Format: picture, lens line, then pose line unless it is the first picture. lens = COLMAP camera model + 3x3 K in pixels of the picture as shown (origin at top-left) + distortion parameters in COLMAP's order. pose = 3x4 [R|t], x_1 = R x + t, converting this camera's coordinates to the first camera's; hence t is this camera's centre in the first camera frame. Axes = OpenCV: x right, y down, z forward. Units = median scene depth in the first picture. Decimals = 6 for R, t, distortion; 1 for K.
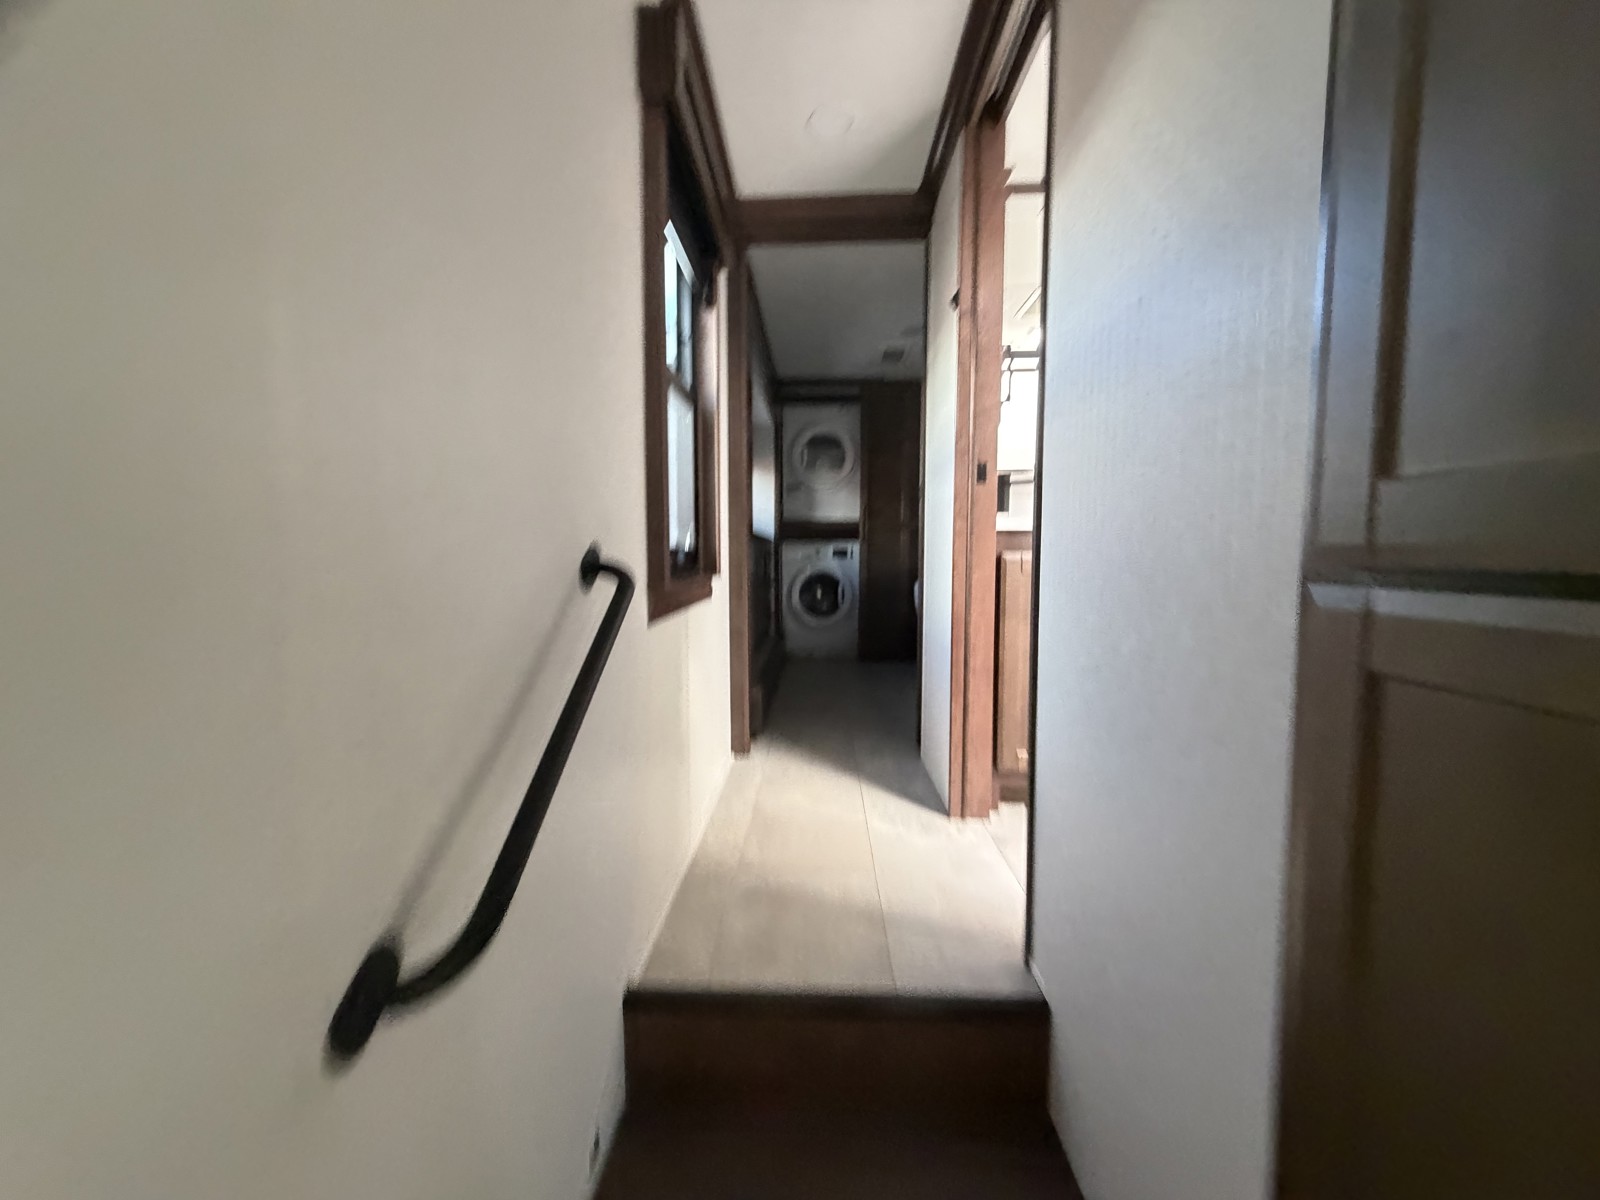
lens RADIAL K [[633.3, 0, 800.0], [0, 633.3, 600.0], [0, 0, 1]] dist [-0.000065, 0.000089]
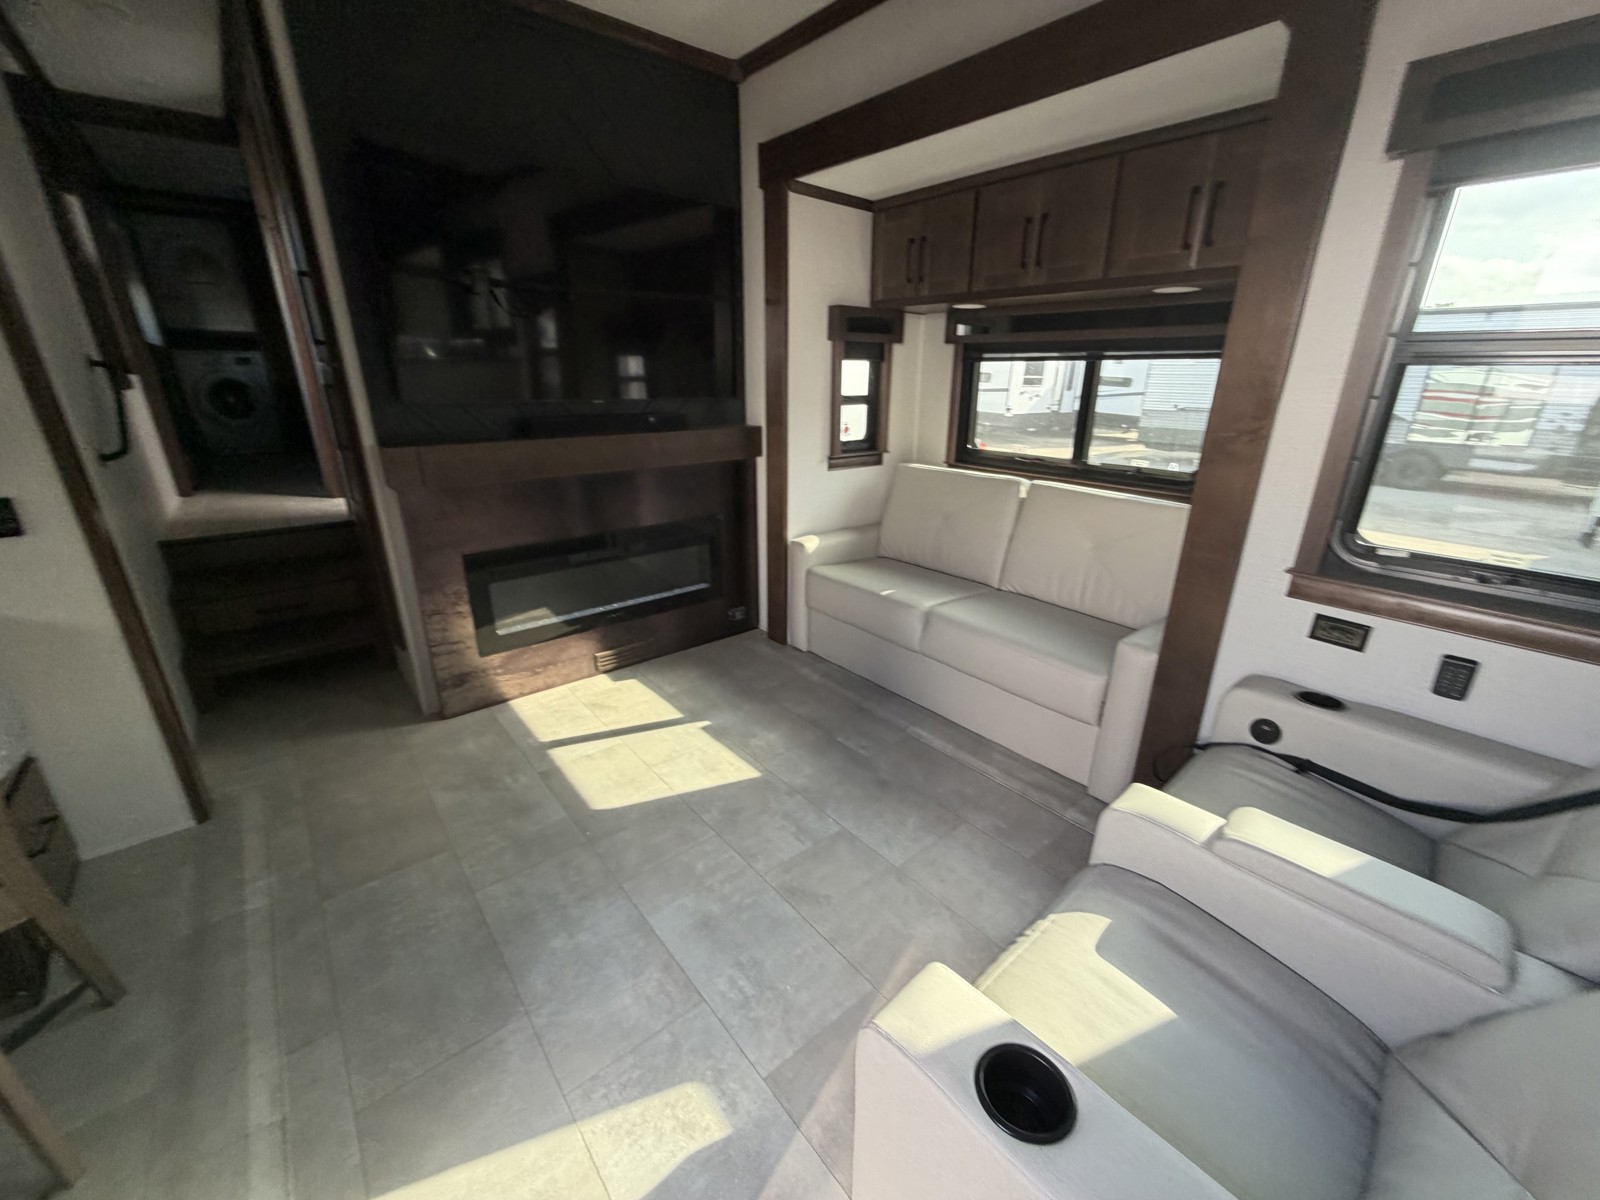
lens RADIAL K [[633.3, 0, 800.0], [0, 633.3, 600.0], [0, 0, 1]] dist [-0.000065, 0.000089]
pose [[0.747488, -0.220943, 0.626455, 0.001965], [0.043060, 0.957198, 0.286213, 0.061242], [-0.662878, -0.186966, 0.725008, -0.644761]]
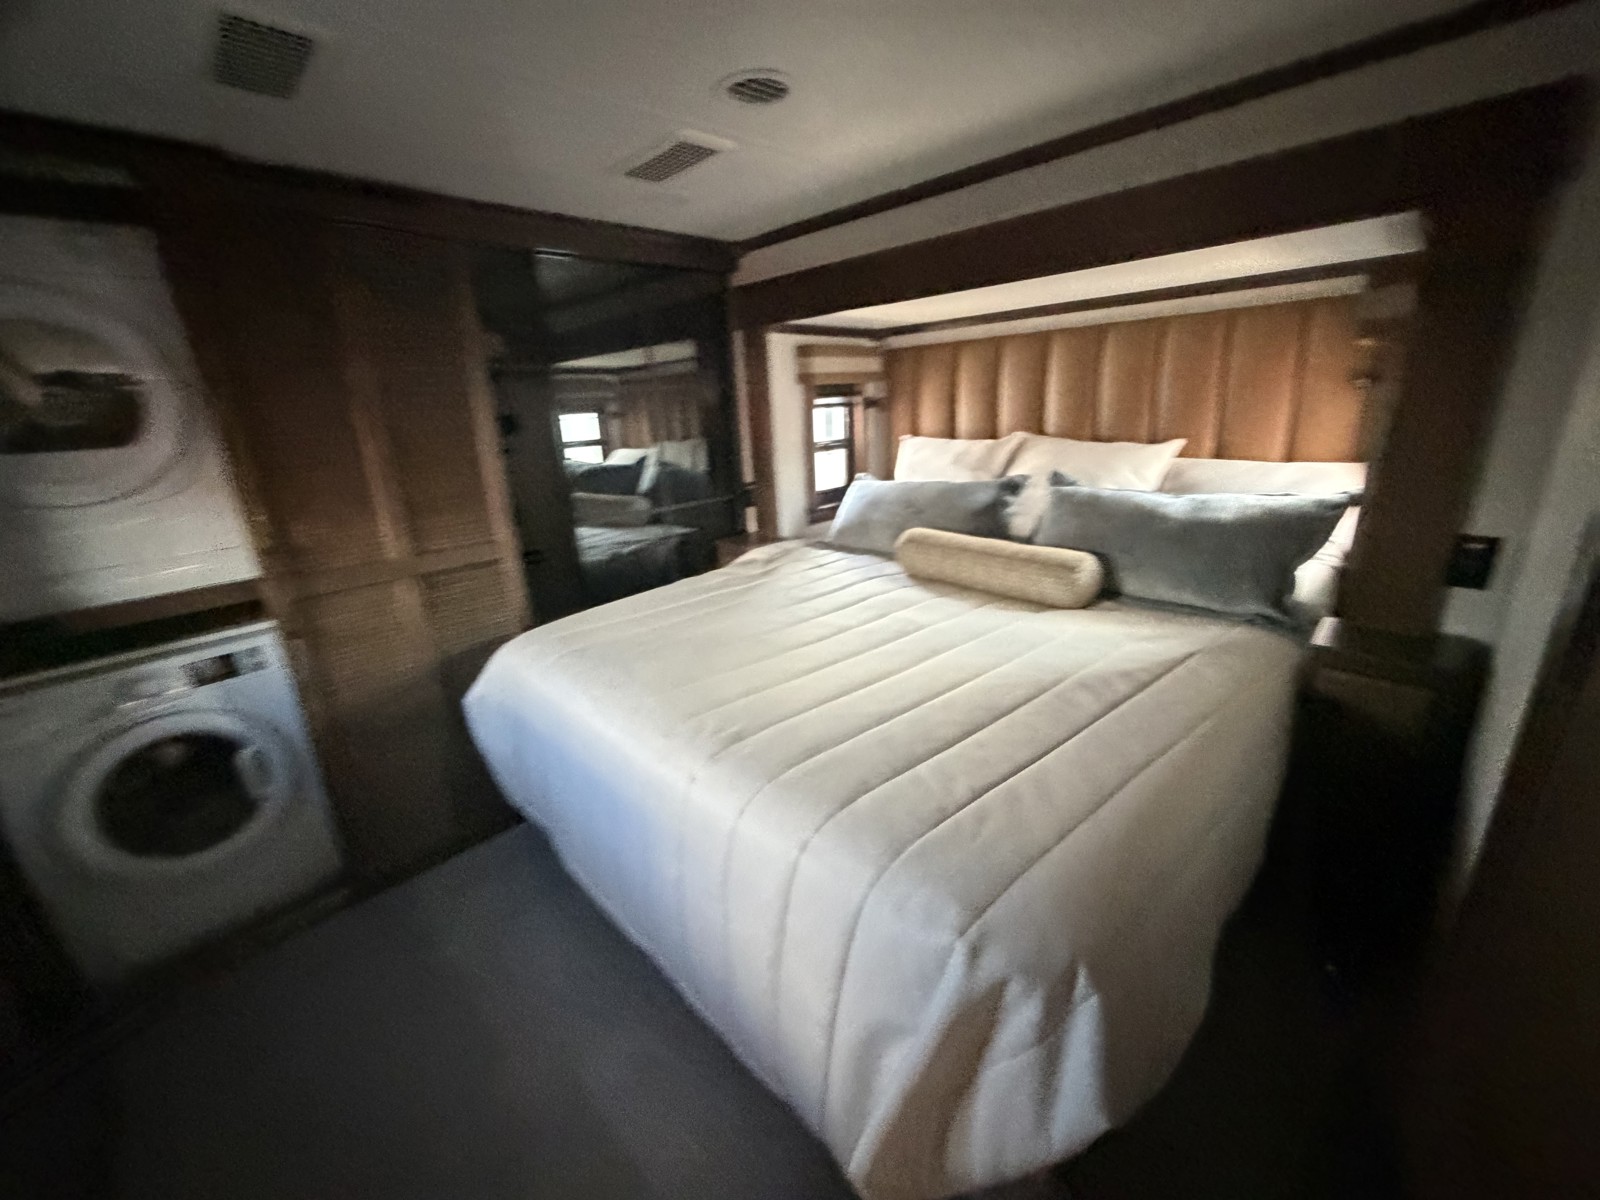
lens RADIAL K [[633.3, 0, 800.0], [0, 633.3, 600.0], [0, 0, 1]] dist [-0.000065, 0.000089]
pose [[0.667458, -0.244588, 0.703332, 0.041601], [0.102610, 0.965717, 0.238457, -0.166130], [-0.737544, -0.086991, 0.669673, 0.515679]]
